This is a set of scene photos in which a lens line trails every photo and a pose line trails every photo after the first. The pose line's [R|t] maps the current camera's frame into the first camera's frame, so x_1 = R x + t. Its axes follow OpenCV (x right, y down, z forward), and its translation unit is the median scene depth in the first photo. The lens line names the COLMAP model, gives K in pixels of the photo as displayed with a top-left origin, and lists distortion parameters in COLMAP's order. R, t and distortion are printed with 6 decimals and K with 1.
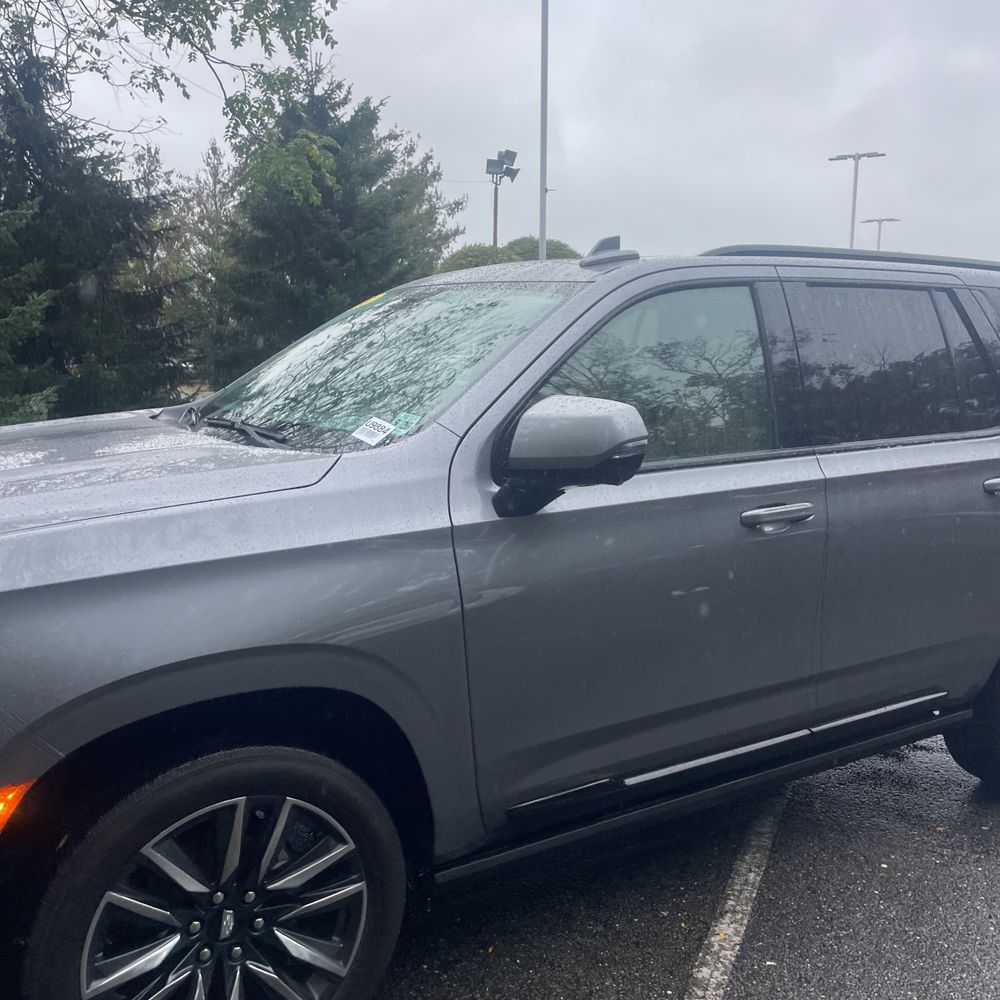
lens RADIAL K [[1029.7, 0, 481.5], [0, 1029.7, 520.6], [0, 0, 1]] dist [0.046138, 0.000000]
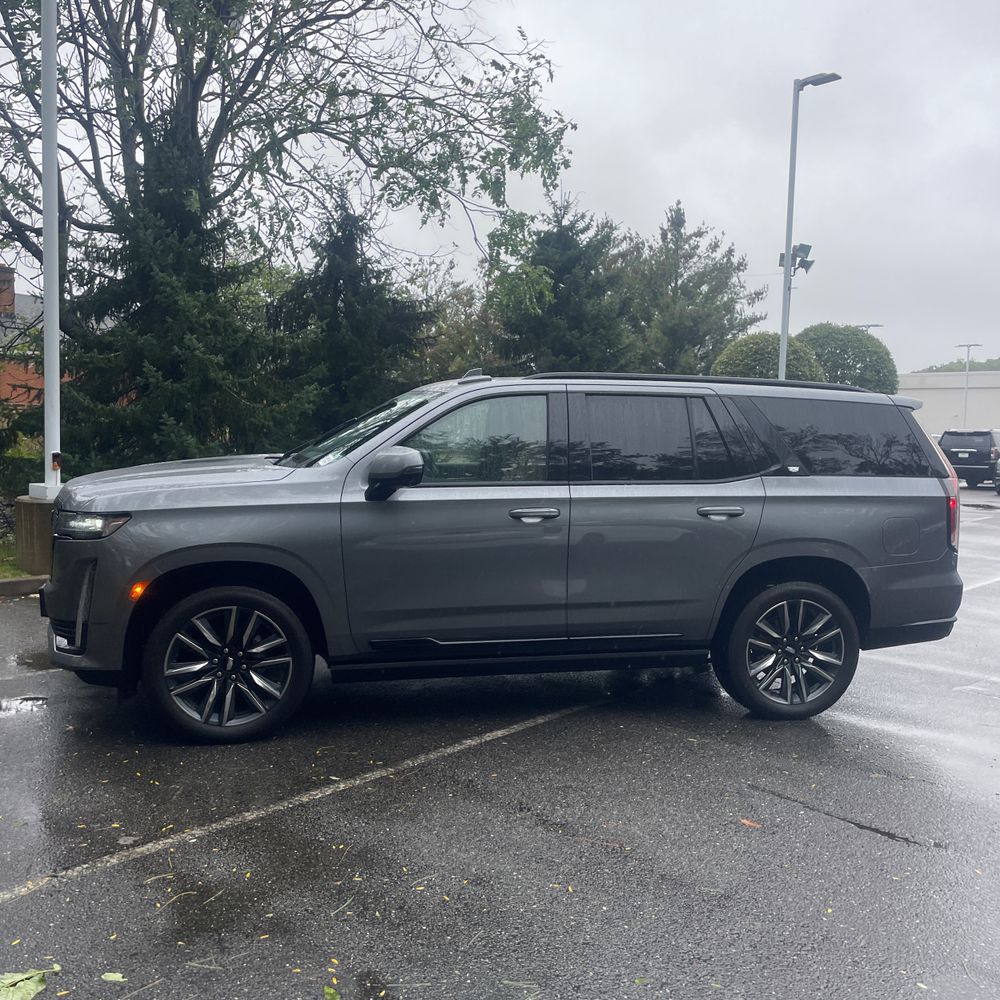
lens RADIAL K [[1029.7, 0, 491.2], [0, 1029.7, 509.4], [0, 0, 1]] dist [0.046138, 0.000000]
pose [[0.948477, 0.045773, -0.313522, 0.192098], [-0.072331, 0.994661, -0.073602, 0.031517], [0.308479, 0.092487, 0.946724, -0.197968]]
